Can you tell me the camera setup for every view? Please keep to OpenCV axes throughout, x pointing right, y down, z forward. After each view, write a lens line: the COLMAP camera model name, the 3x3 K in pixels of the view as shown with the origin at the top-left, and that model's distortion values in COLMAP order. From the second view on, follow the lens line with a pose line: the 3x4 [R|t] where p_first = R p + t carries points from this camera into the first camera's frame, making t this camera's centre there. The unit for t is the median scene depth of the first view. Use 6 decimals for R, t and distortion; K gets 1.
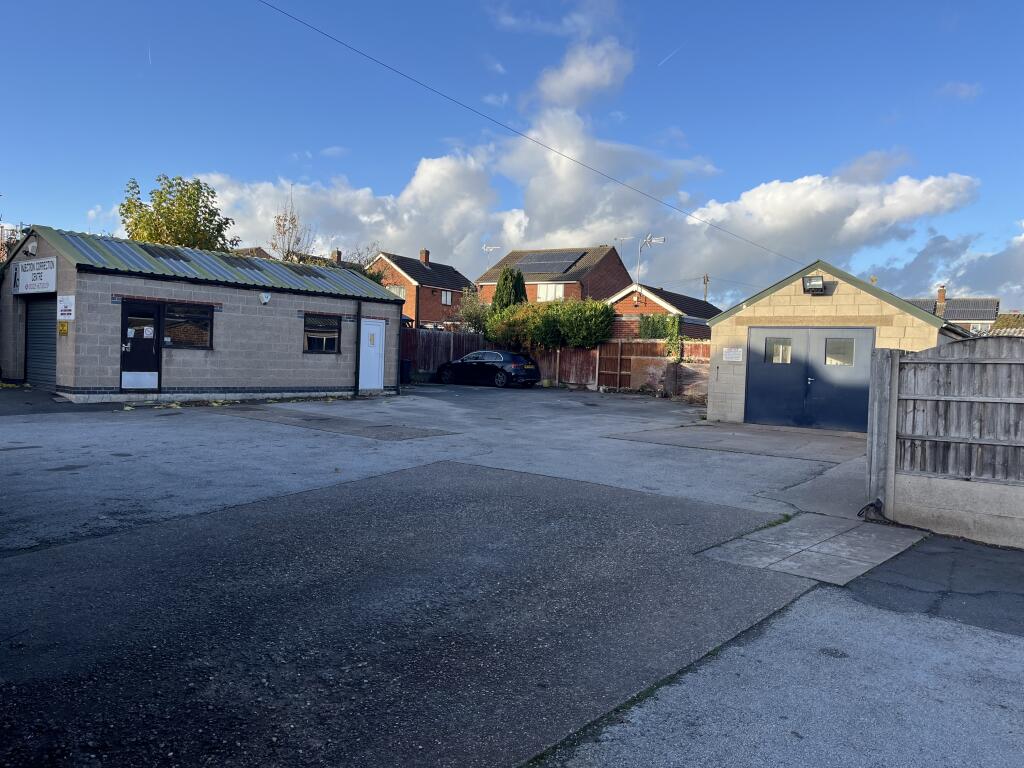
lens RADIAL K [[755.4, 0, 512.0], [0, 755.4, 384.0], [0, 0, 1]] dist [0.004640, -0.088635]
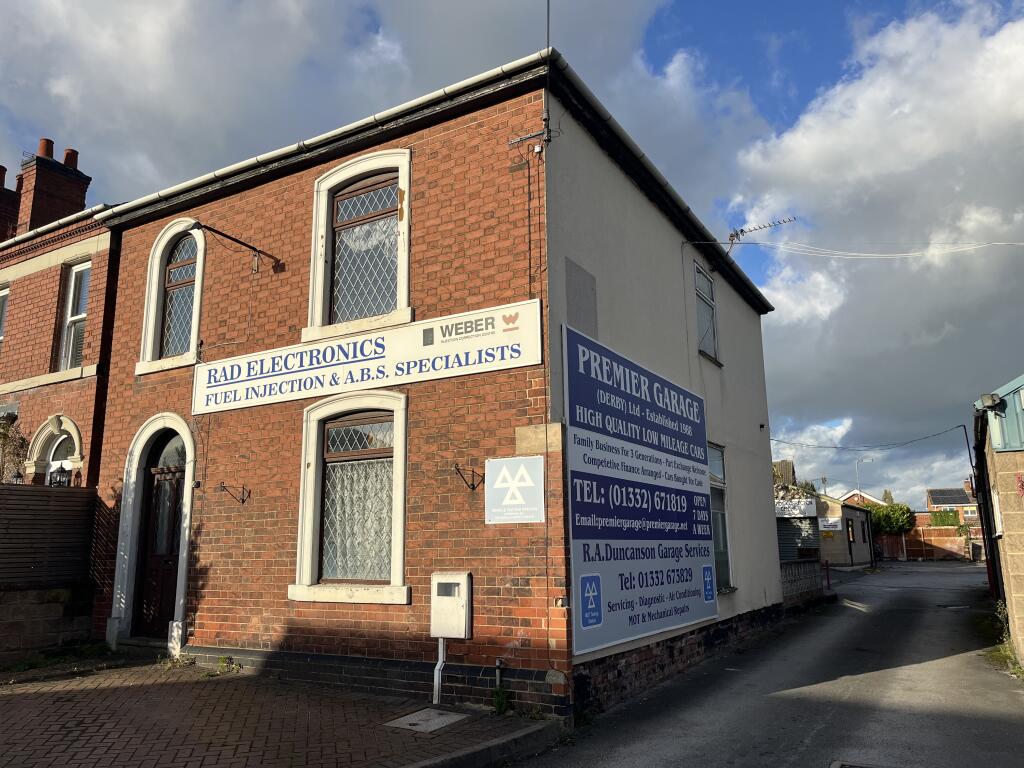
lens RADIAL K [[766.4, 0, 512.0], [0, 766.4, 389.0], [0, 0, 1]] dist [0.083315, -0.102424]
pose [[0.992144, -0.028268, 0.121865, -1.428142], [0.056263, 0.970884, -0.232848, -0.012710], [-0.111734, 0.237876, 0.964847, -0.879364]]
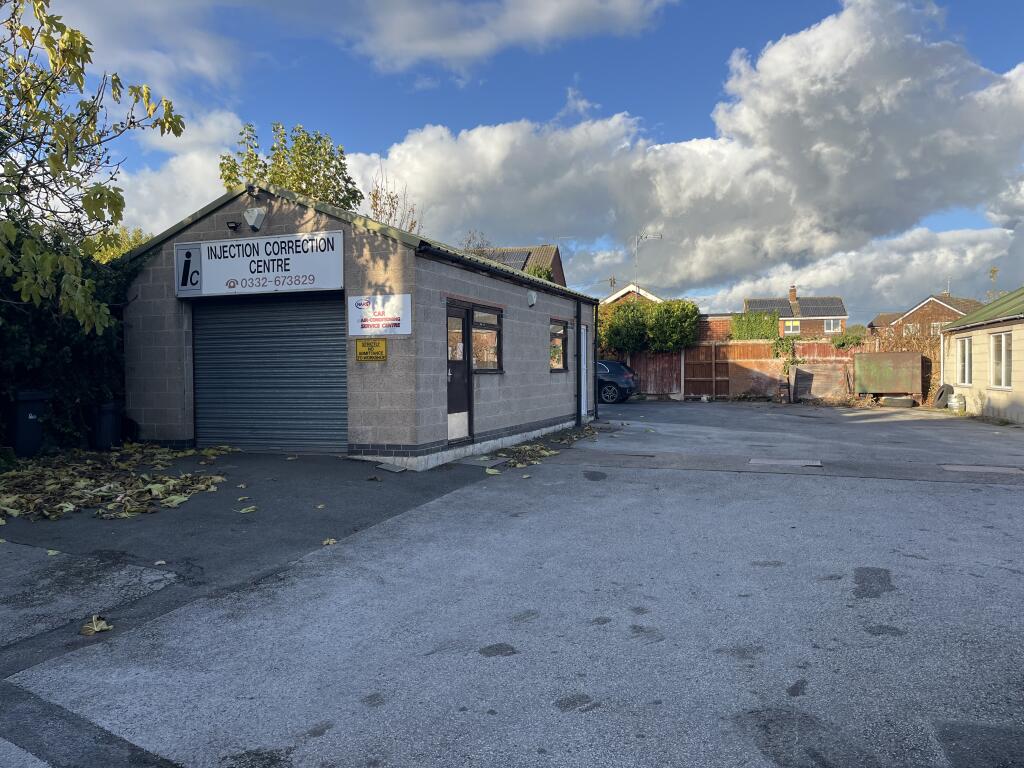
lens RADIAL K [[766.4, 0, 512.0], [0, 766.4, 389.0], [0, 0, 1]] dist [0.083315, -0.102424]
pose [[0.954199, -0.058228, 0.293453, -0.564783], [0.060239, 0.998182, 0.002189, -0.030978], [-0.293047, 0.015589, 0.955971, 0.312106]]
